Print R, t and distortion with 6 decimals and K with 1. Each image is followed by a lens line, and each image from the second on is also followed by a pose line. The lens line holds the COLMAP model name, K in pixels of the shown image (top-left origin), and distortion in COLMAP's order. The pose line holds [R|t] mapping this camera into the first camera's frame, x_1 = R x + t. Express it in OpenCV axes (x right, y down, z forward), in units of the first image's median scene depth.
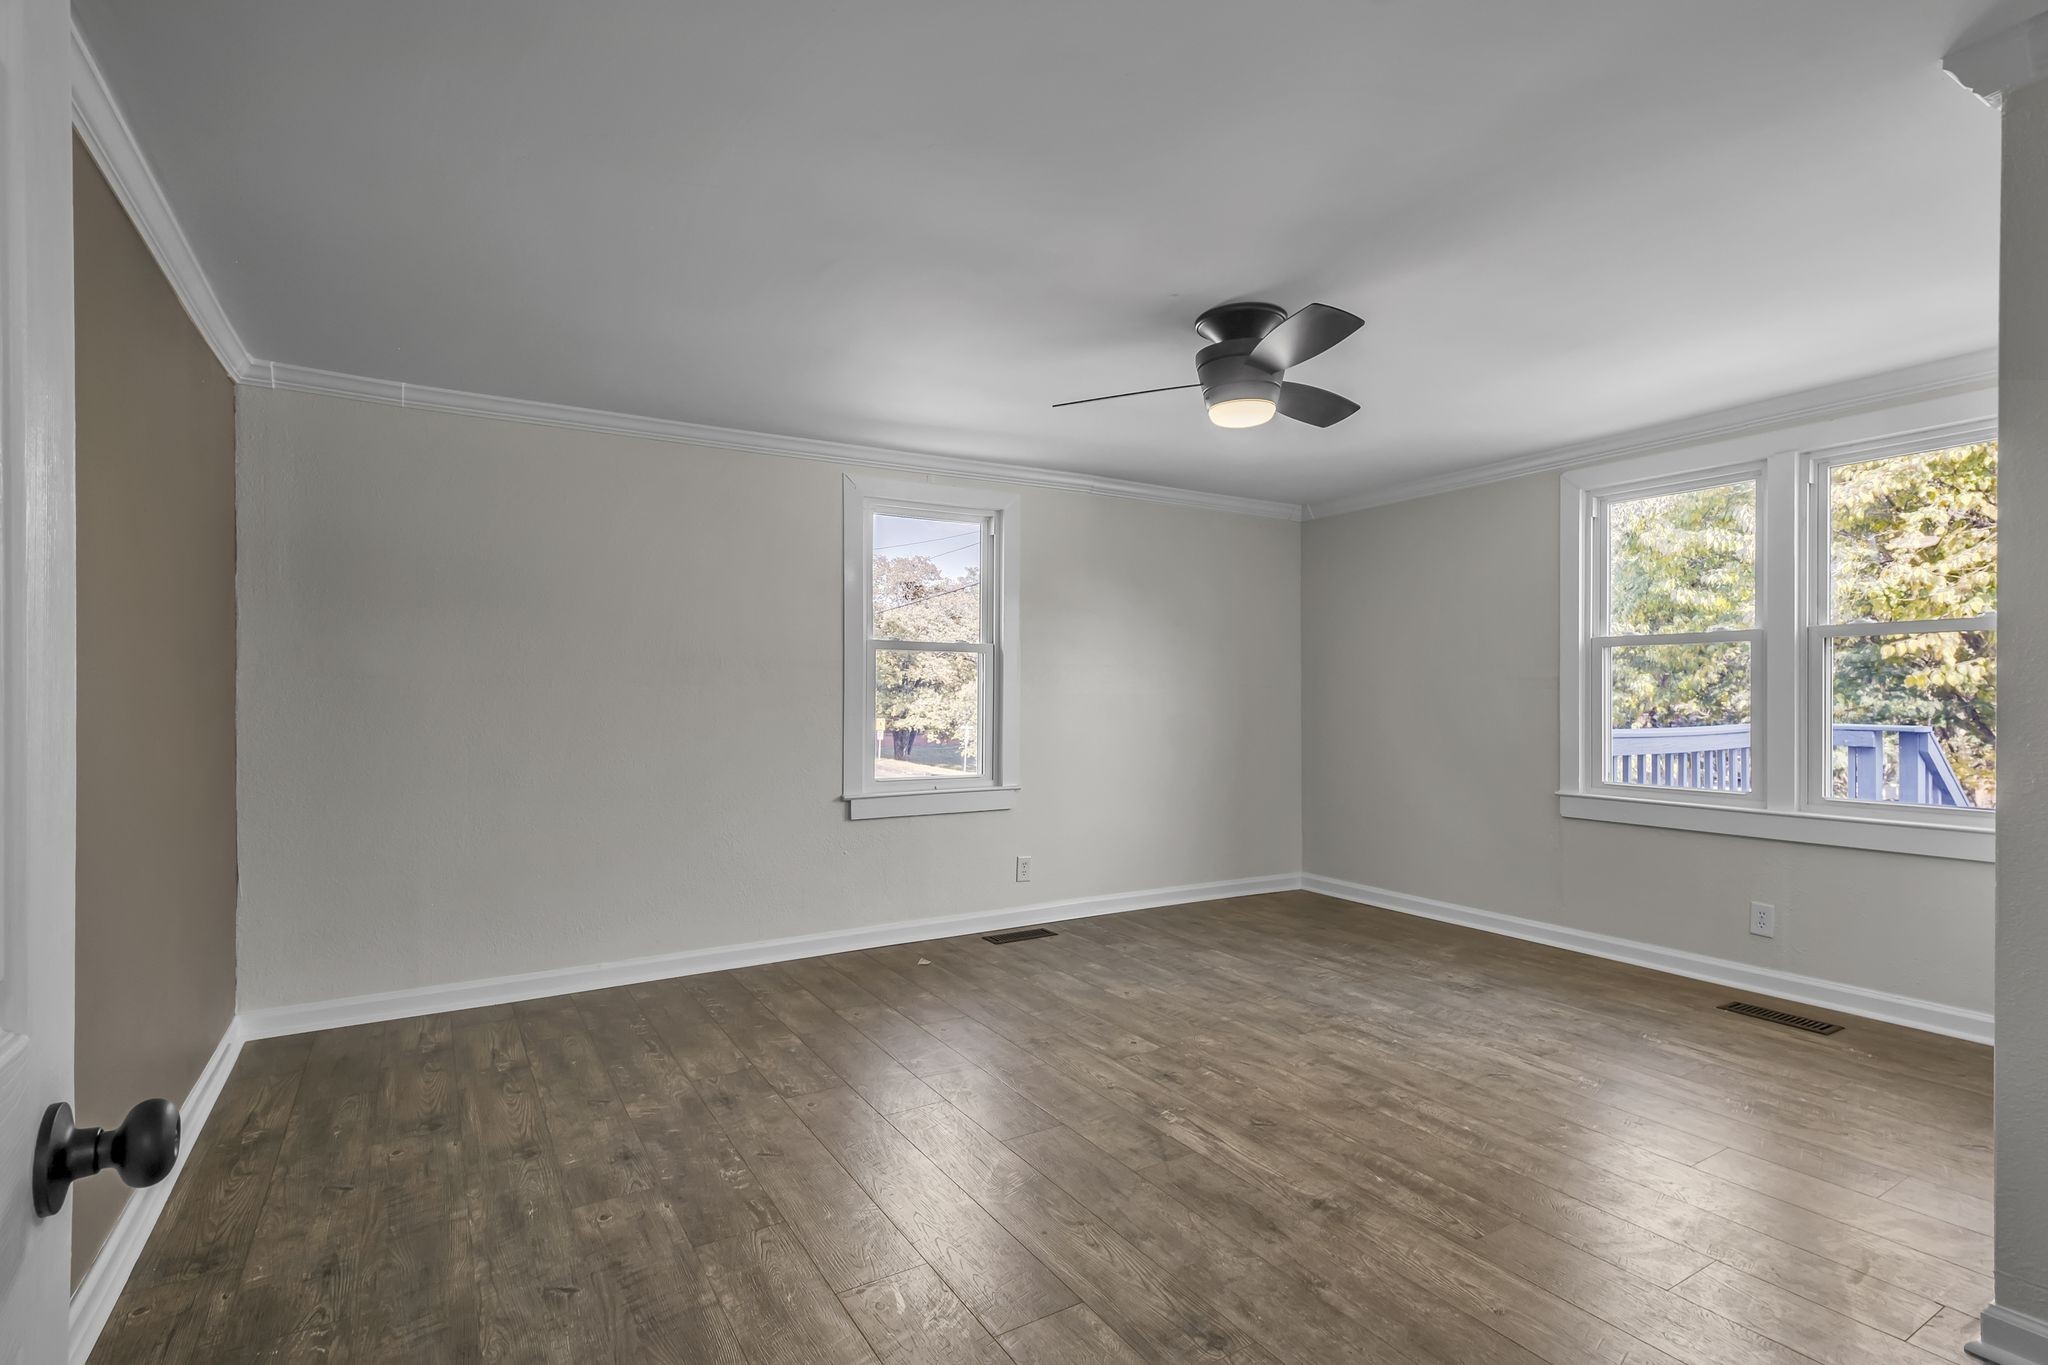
lens RADIAL K [[938.9, 0, 1025.3], [0, 938.9, 686.9], [0, 0, 1]] dist [0.006288, -0.004964]
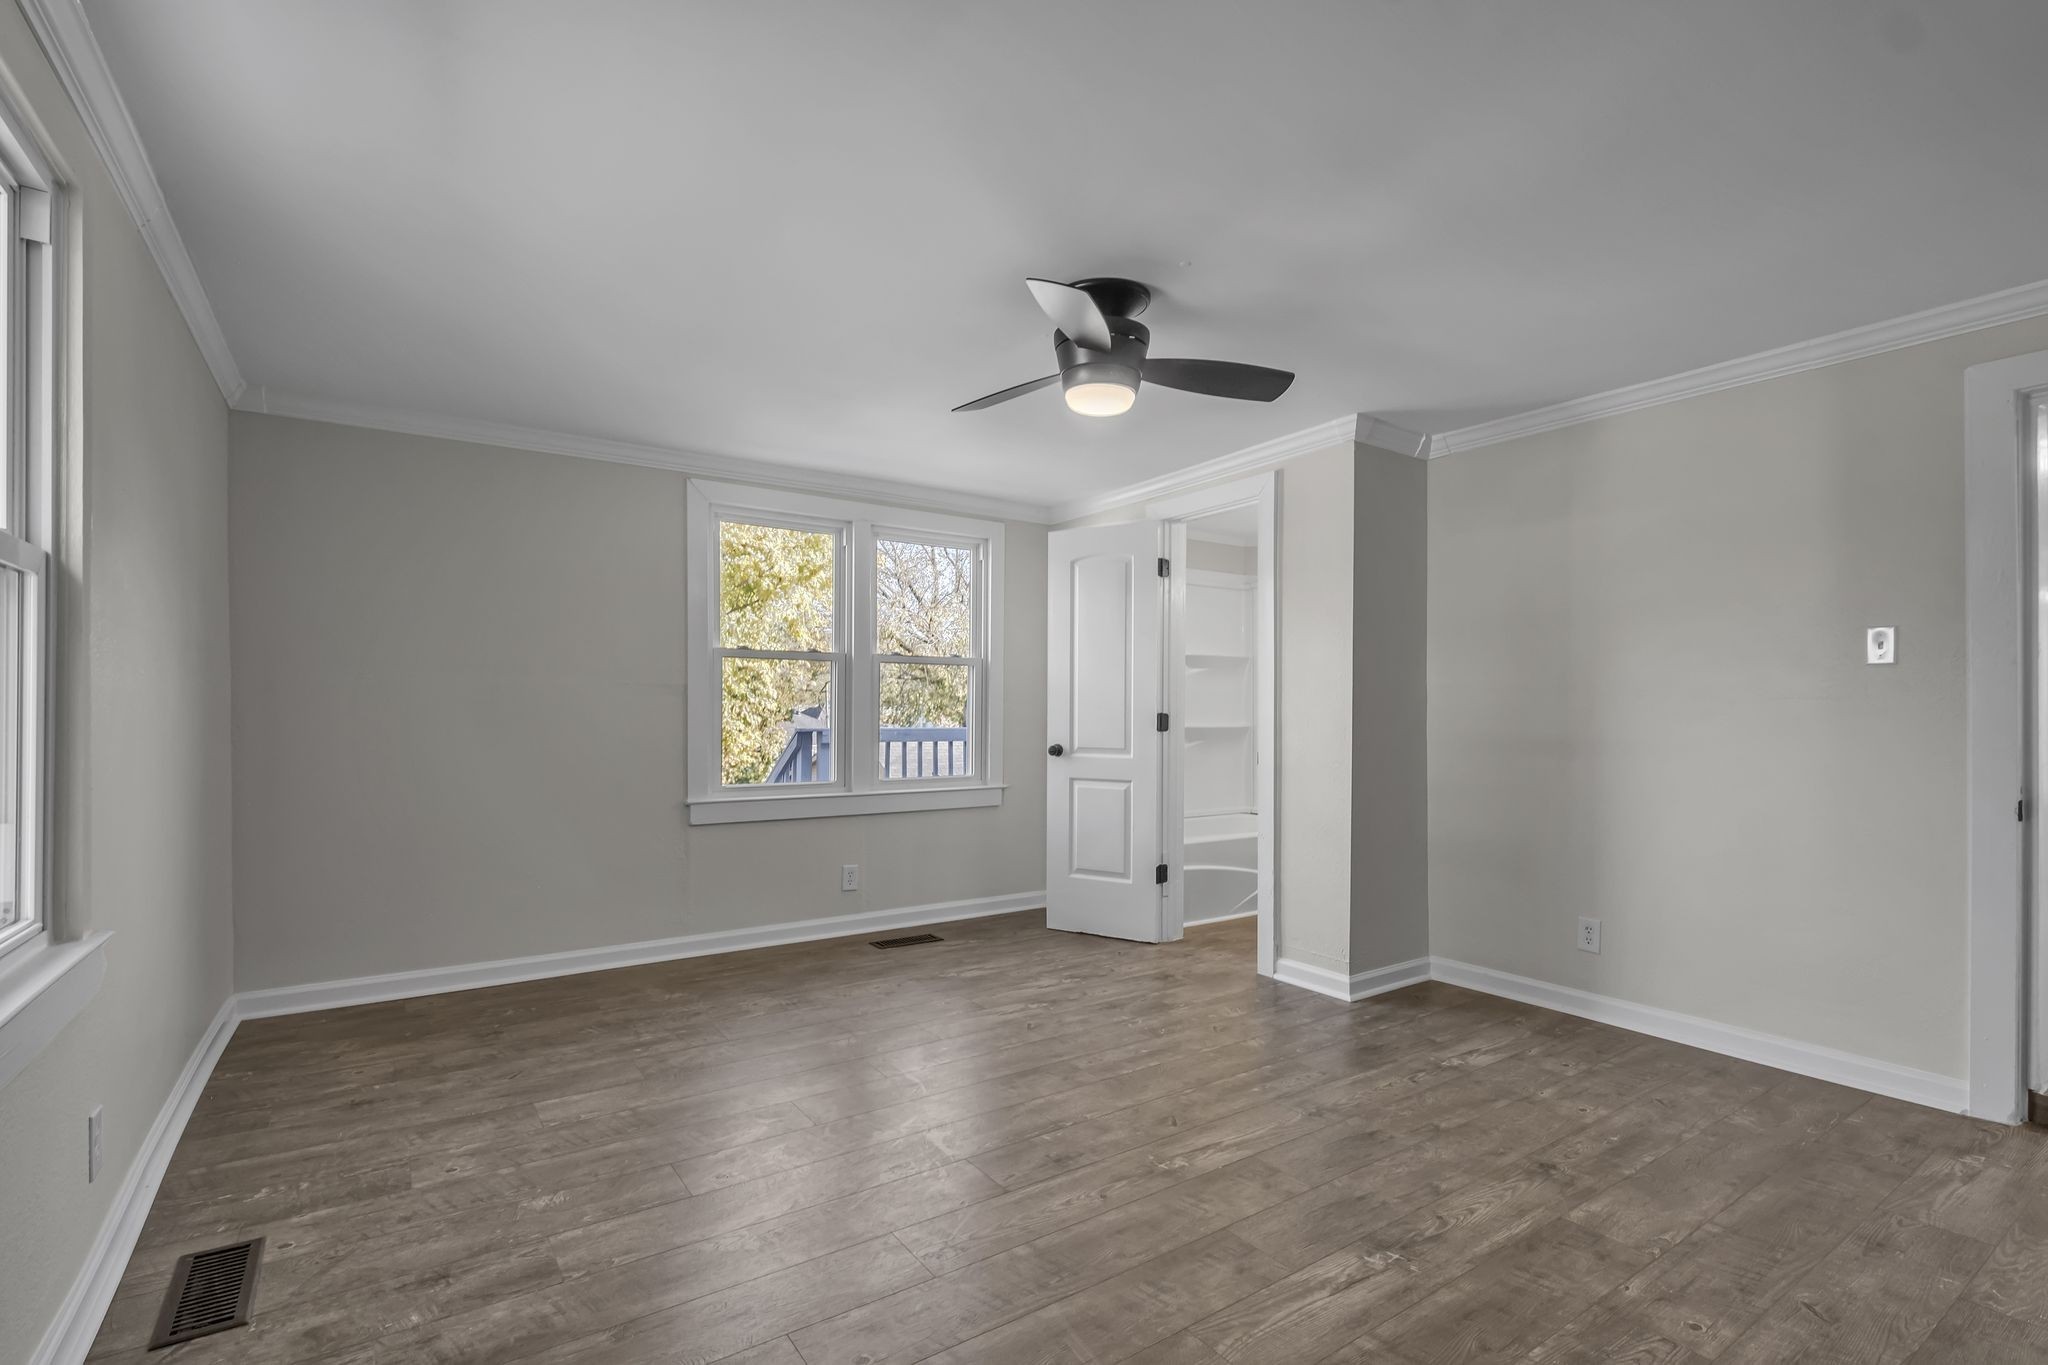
lens RADIAL K [[938.9, 0, 1026.1], [0, 938.9, 700.9], [0, 0, 1]] dist [0.006288, -0.004964]
pose [[-0.027809, 0.005213, 0.999600, -0.617603], [-0.010118, 0.999934, -0.005496, 0.011475], [-0.999562, -0.010267, -0.027754, 0.957693]]
